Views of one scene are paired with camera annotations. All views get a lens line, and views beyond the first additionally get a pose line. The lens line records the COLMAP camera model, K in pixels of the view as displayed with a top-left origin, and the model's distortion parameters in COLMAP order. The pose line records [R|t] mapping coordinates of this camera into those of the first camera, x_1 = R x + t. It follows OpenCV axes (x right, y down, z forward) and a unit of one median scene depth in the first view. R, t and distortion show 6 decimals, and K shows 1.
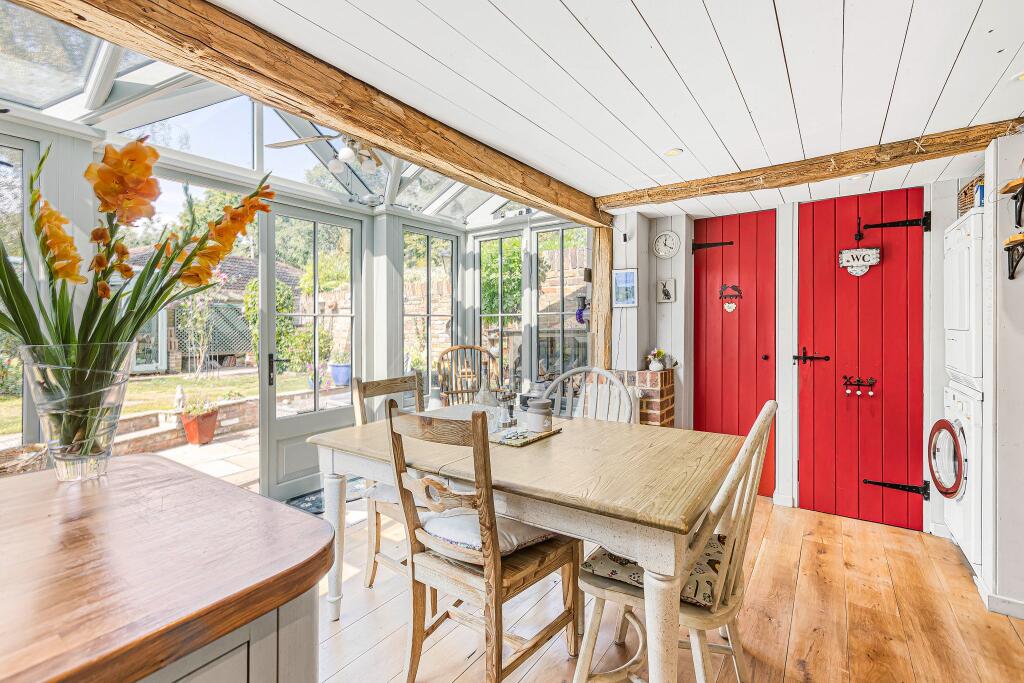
lens RADIAL K [[460.8, 0, 513.7], [0, 460.8, 337.1], [0, 0, 1]] dist [-0.003596, 0.009133]
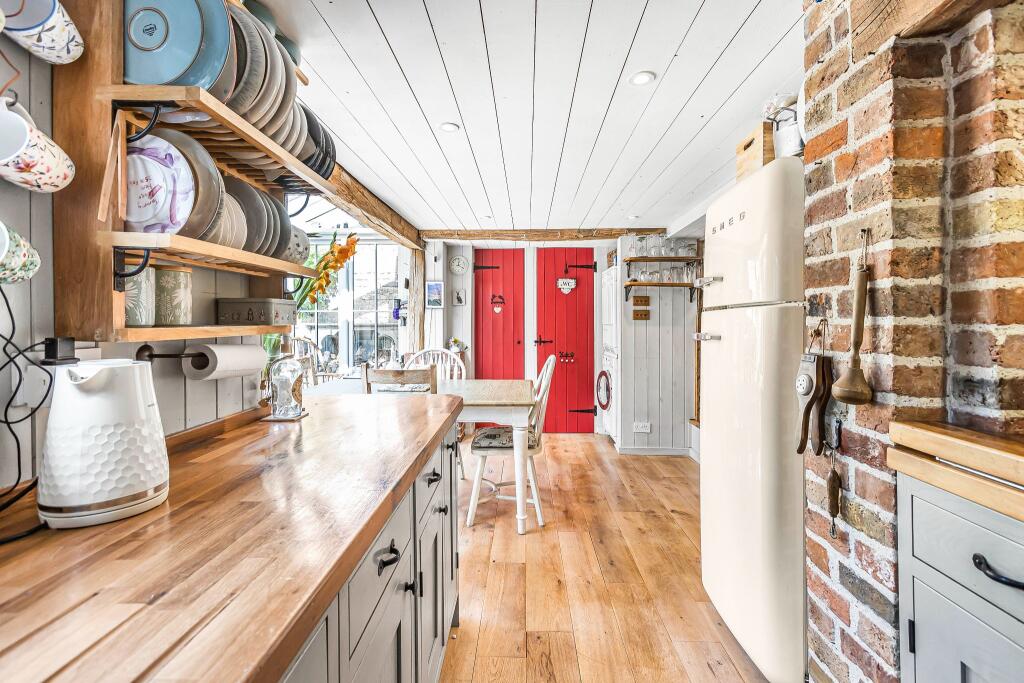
lens RADIAL K [[469.3, 0, 513.2], [0, 469.3, 338.7], [0, 0, 1]] dist [0.001991, 0.012450]
pose [[0.834654, -0.012529, 0.550632, -0.411865], [0.007038, 0.999902, 0.012084, 0.014363], [-0.550729, -0.006210, 0.834661, -0.384686]]
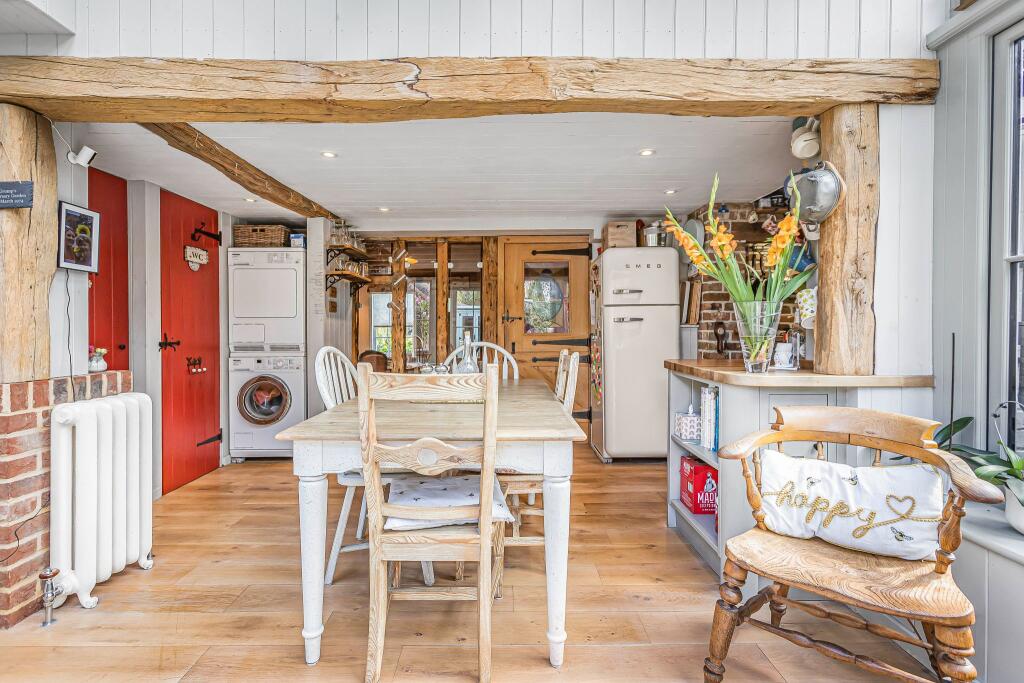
lens RADIAL K [[460.8, 0, 513.7], [0, 460.8, 337.1], [0, 0, 1]] dist [-0.003596, 0.009133]
pose [[-0.579727, -0.008129, 0.814770, -0.691696], [0.027445, 0.999188, 0.029497, 0.023747], [-0.814348, 0.039462, -0.579033, 1.050609]]
